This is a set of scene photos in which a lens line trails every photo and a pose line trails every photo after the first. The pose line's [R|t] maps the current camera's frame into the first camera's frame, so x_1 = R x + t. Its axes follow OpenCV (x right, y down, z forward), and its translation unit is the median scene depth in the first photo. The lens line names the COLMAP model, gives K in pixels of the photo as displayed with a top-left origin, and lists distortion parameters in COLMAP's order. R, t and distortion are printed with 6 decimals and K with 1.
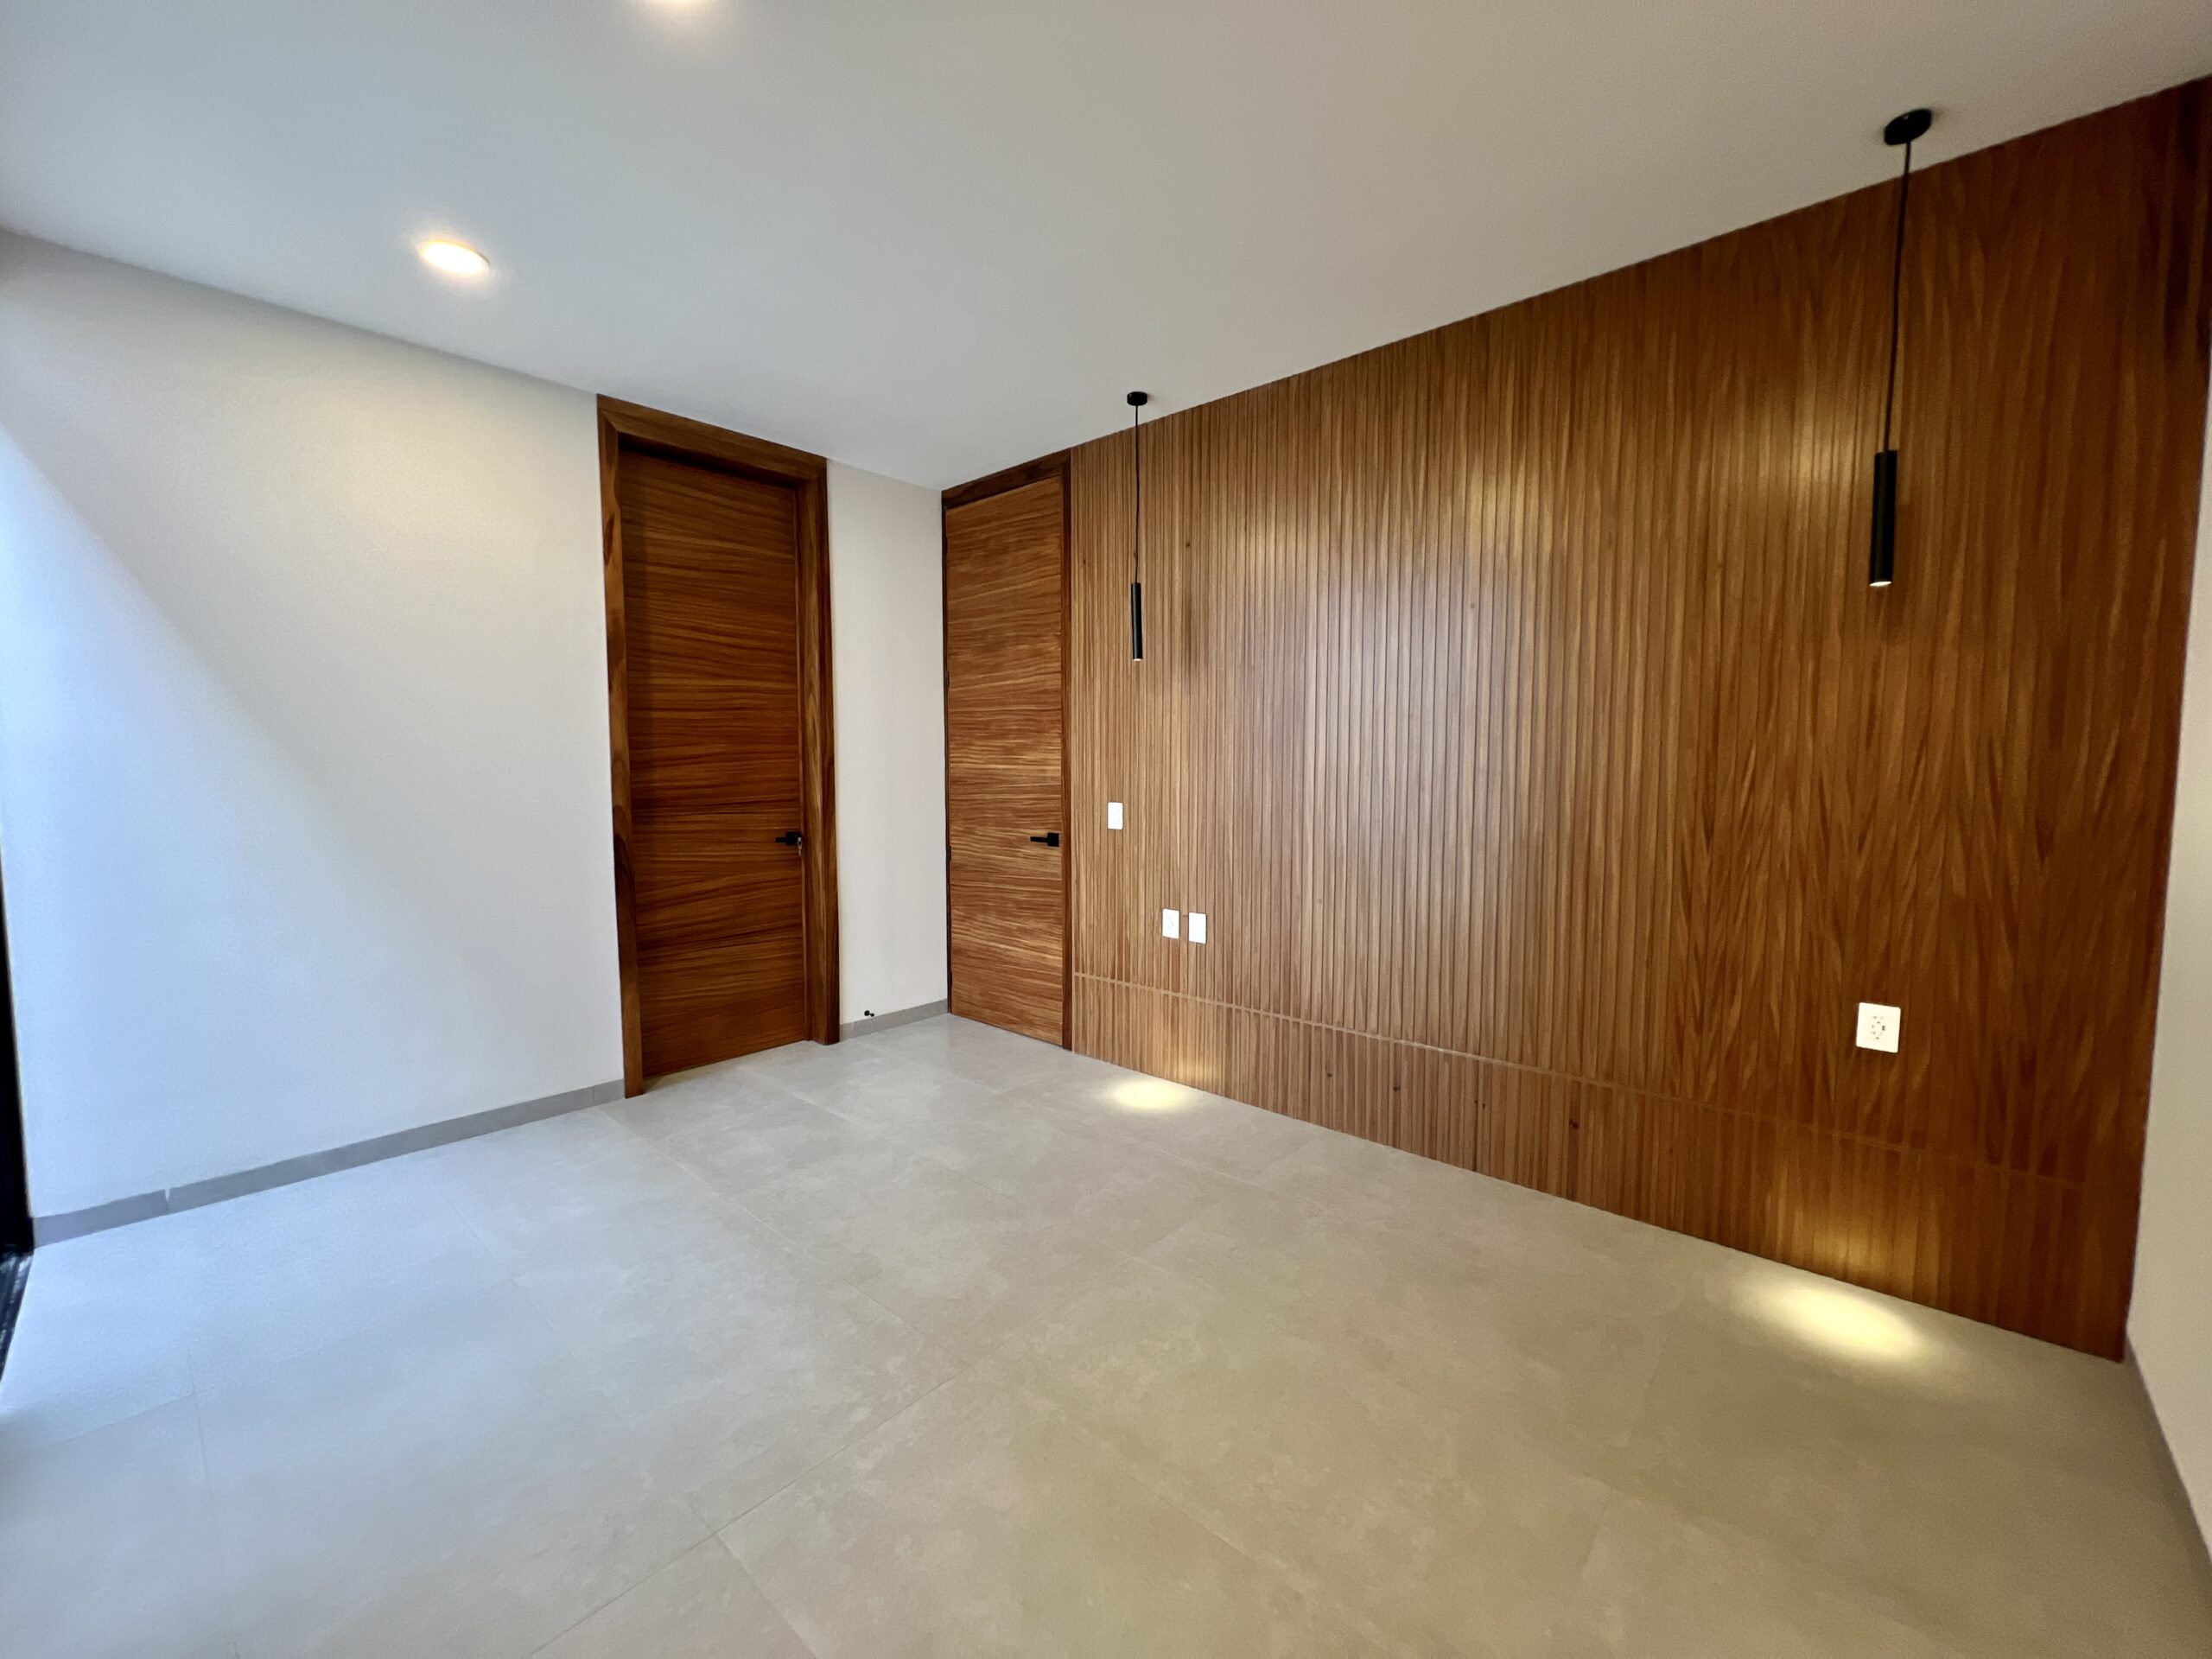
lens RADIAL K [[886.0, 0, 1101.8], [0, 886.0, 826.6], [0, 0, 1]] dist [-0.002267, 0.000165]
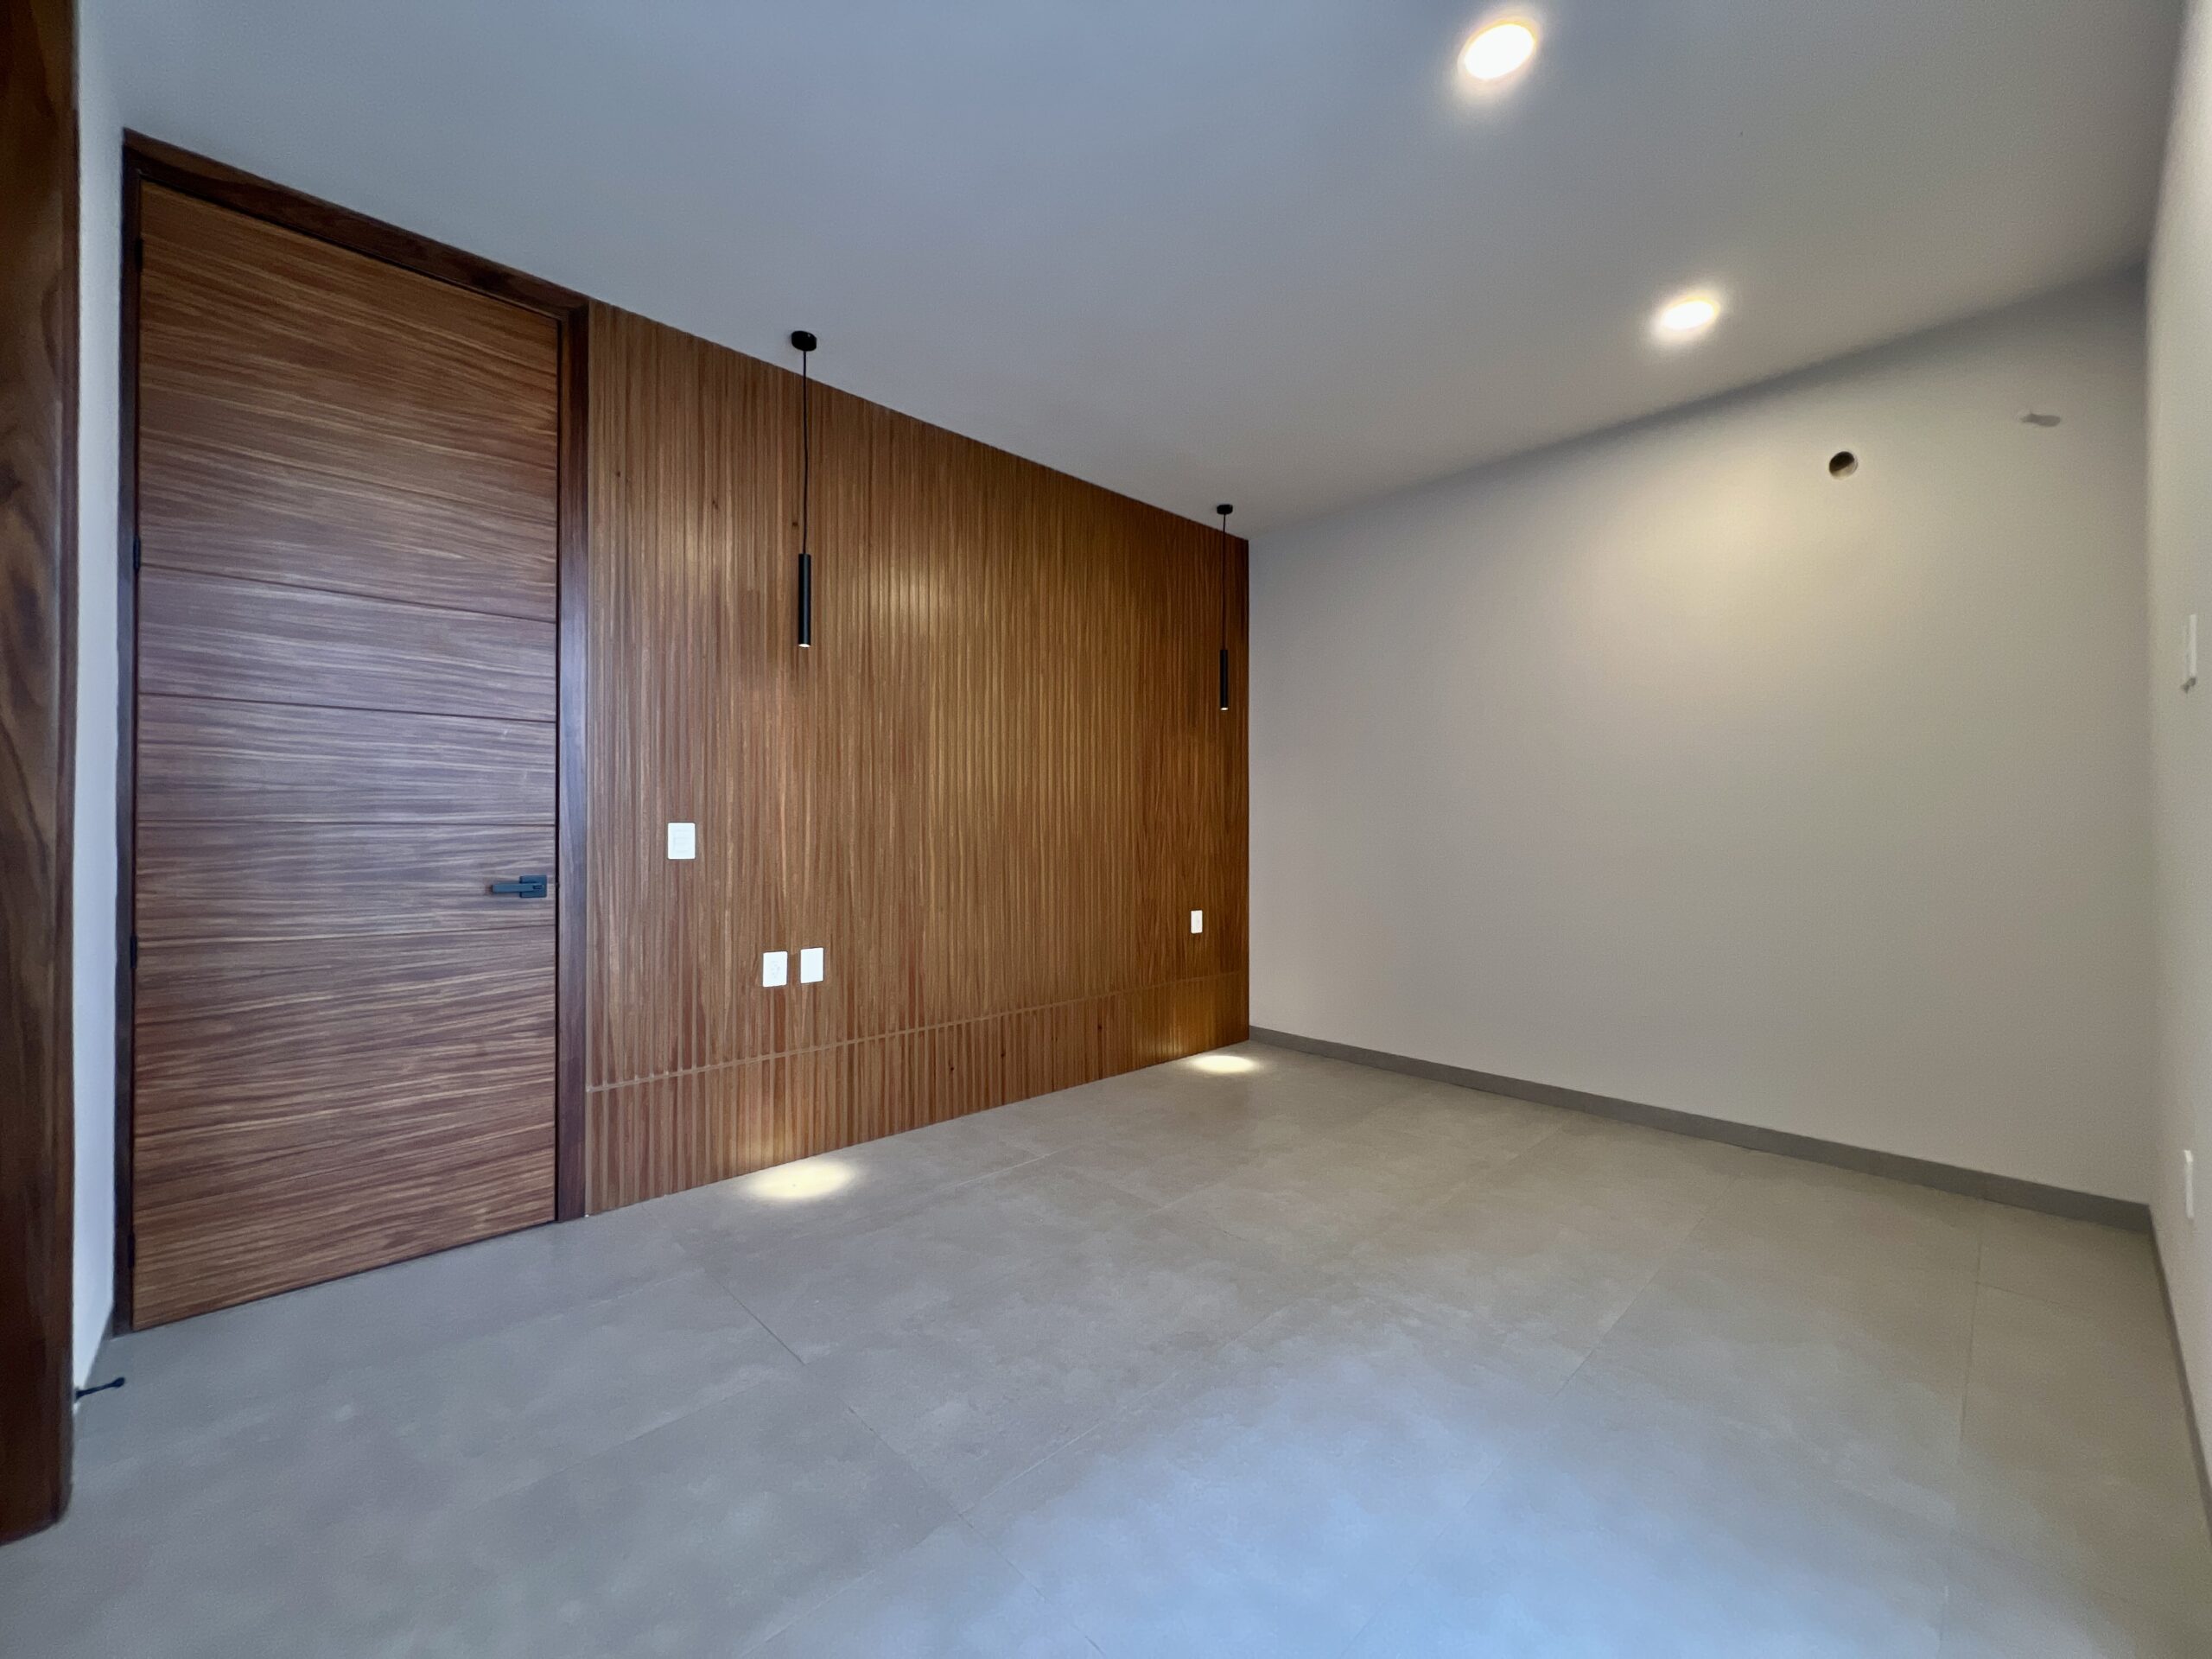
lens RADIAL K [[886.0, 0, 1101.8], [0, 886.0, 826.6], [0, 0, 1]] dist [-0.002267, 0.000165]
pose [[0.081193, 0.006827, 0.996675, -0.763225], [0.071471, 0.997362, -0.012654, 0.011141], [-0.994133, 0.072261, 0.080491, 0.669495]]
